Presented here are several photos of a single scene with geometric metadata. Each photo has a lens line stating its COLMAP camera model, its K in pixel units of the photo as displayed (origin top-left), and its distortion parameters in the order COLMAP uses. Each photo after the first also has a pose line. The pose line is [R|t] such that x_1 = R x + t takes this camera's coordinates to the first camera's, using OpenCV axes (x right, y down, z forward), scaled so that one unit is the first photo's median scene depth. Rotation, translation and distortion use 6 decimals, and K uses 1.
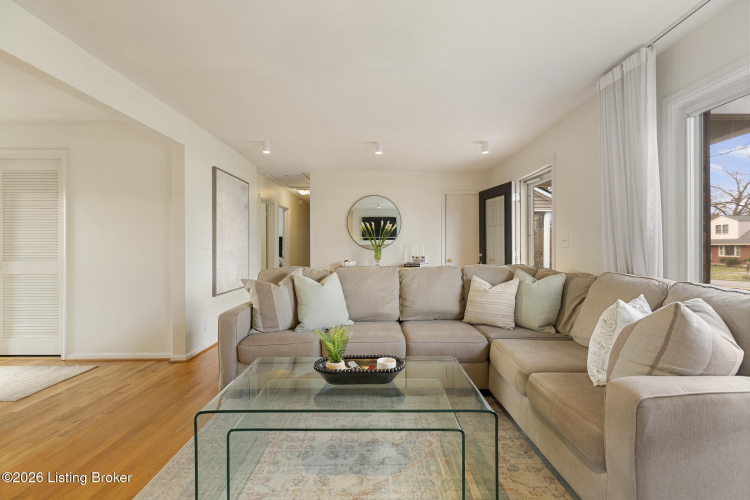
lens RADIAL K [[333.1, 0, 375.0], [0, 333.1, 250.0], [0, 0, 1]] dist [0.000035, -0.000016]
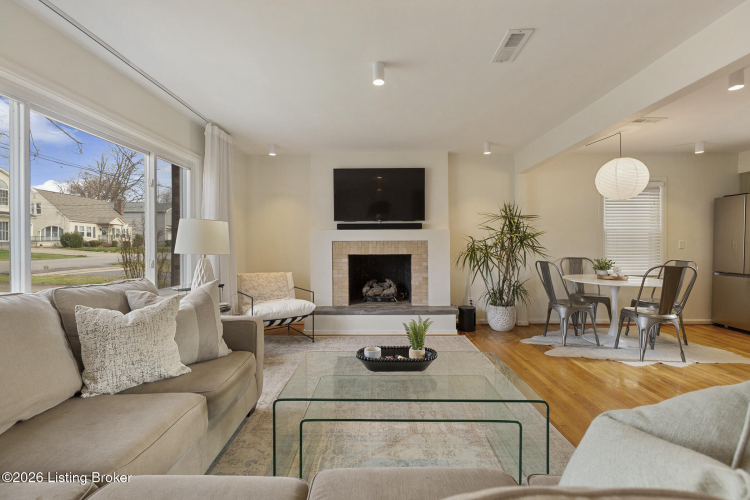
lens RADIAL K [[336.7, 0, 375.4], [0, 336.7, 244.9], [0, 0, 1]] dist [-0.000707, -0.000180]
pose [[-0.999897, 0.004532, 0.013629, 0.005619], [0.004546, 0.999989, 0.000992, -0.016862], [-0.013624, 0.001053, -0.999907, 1.369525]]
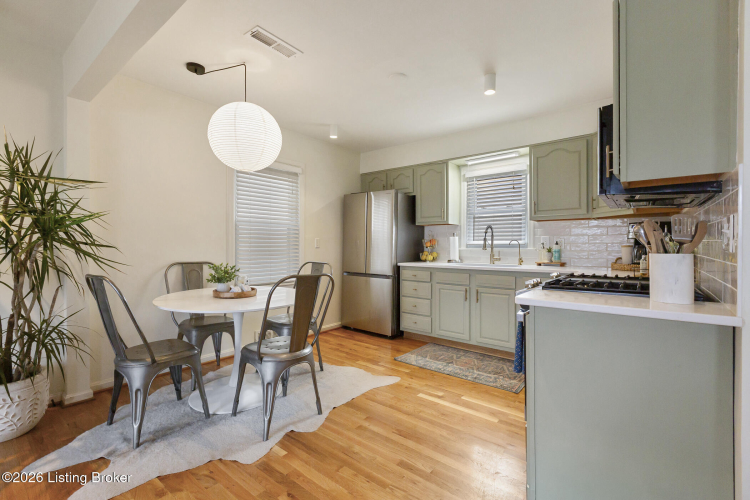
lens RADIAL K [[336.7, 0, 375.4], [0, 336.7, 244.9], [0, 0, 1]] dist [-0.000707, -0.000180]
pose [[-0.625540, -0.000301, -0.780192, -0.567302], [-0.002455, 0.999996, 0.001582, -0.003861], [0.780188, 0.002905, -0.625538, 0.721578]]
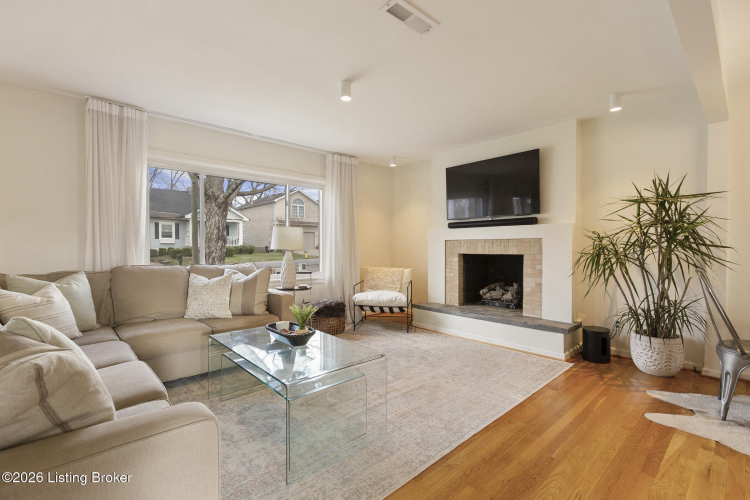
lens RADIAL K [[338.7, 0, 375.0], [0, 338.7, 250.0], [0, 0, 1]] dist [-0.001041, -0.000112]
pose [[-0.670005, -0.004805, 0.742341, -0.857524], [0.004171, 0.999939, 0.010236, -0.002827], [-0.742345, 0.009954, -0.669944, 1.079351]]
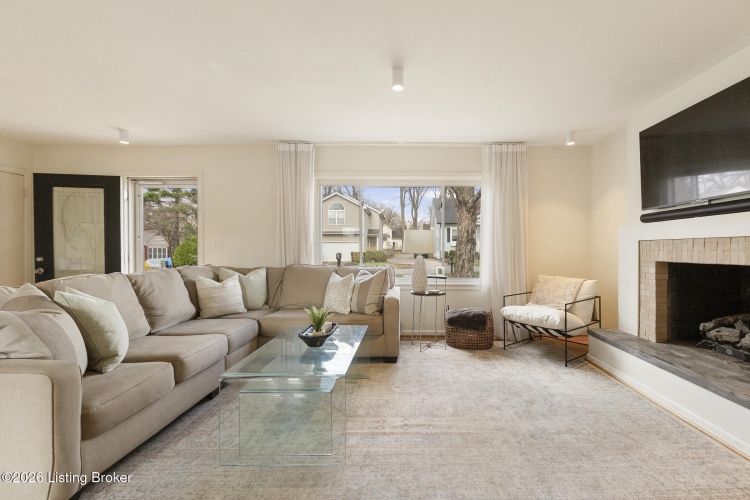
lens RADIAL K [[349.8, 0, 410.2], [0, 349.8, 250.1], [0, 0, 1]] dist [0.000052, -0.000037]
pose [[-0.006158, -0.001068, 0.999980, -1.008590], [0.003051, 0.999995, 0.001086, -0.005237], [-0.999976, 0.003058, -0.006155, 0.392967]]
